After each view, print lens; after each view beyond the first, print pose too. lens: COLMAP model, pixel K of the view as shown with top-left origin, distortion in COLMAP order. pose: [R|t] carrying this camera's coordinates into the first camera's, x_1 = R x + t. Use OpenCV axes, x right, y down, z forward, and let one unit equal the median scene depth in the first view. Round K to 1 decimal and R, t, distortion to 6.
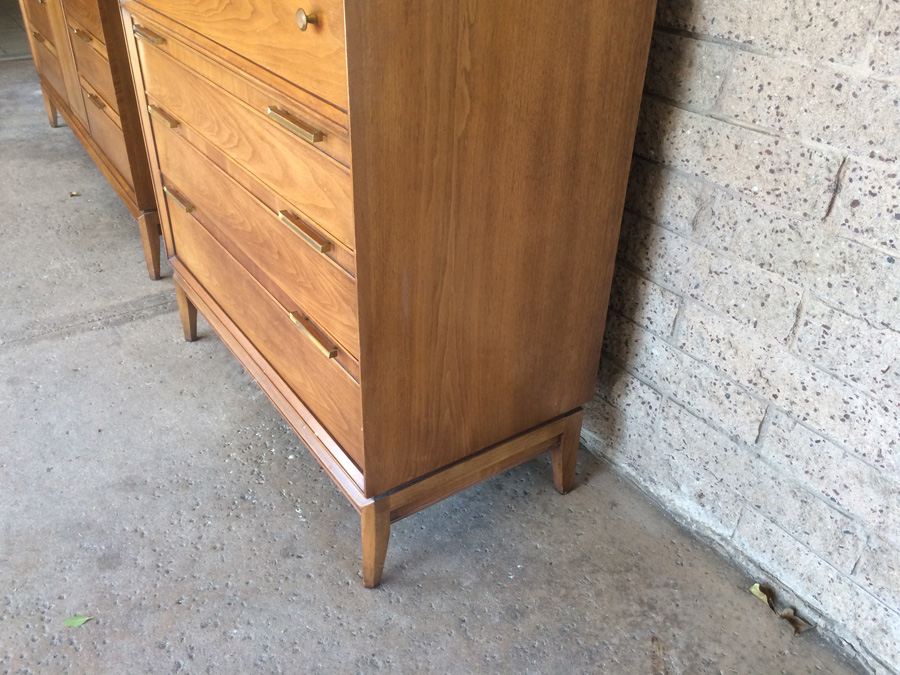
lens RADIAL K [[762.4, 0, 447.5], [0, 762.4, 336.9], [0, 0, 1]] dist [0.075152, -0.100136]
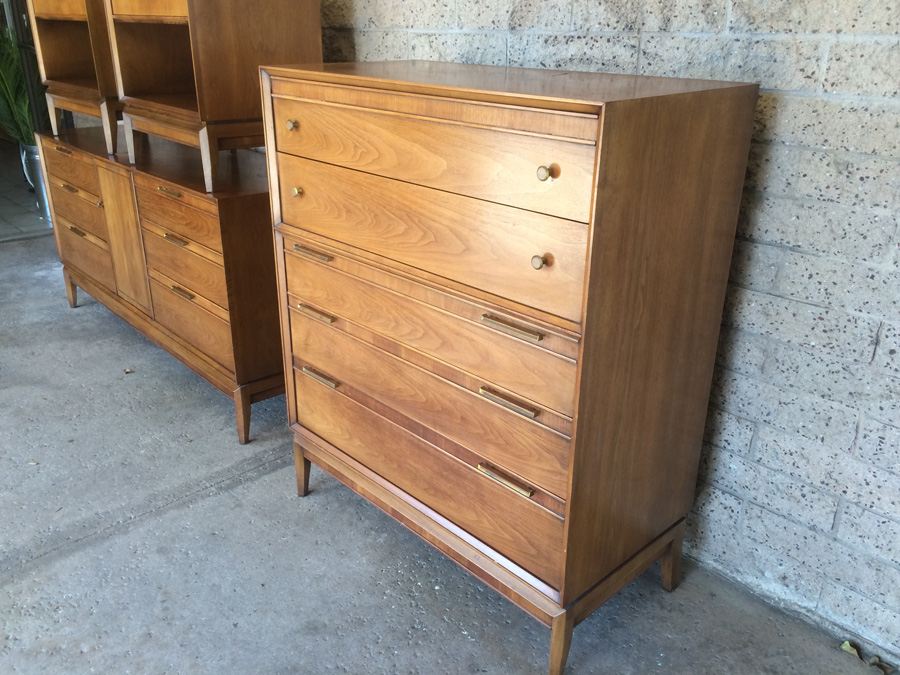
lens RADIAL K [[762.4, 0, 447.2], [0, 762.4, 338.2], [0, 0, 1]] dist [0.075152, -0.100136]
pose [[0.987067, -0.078075, 0.140013, -0.400449], [0.099140, 0.983640, -0.150414, -0.049372], [-0.125979, 0.162350, 0.978658, -0.258547]]
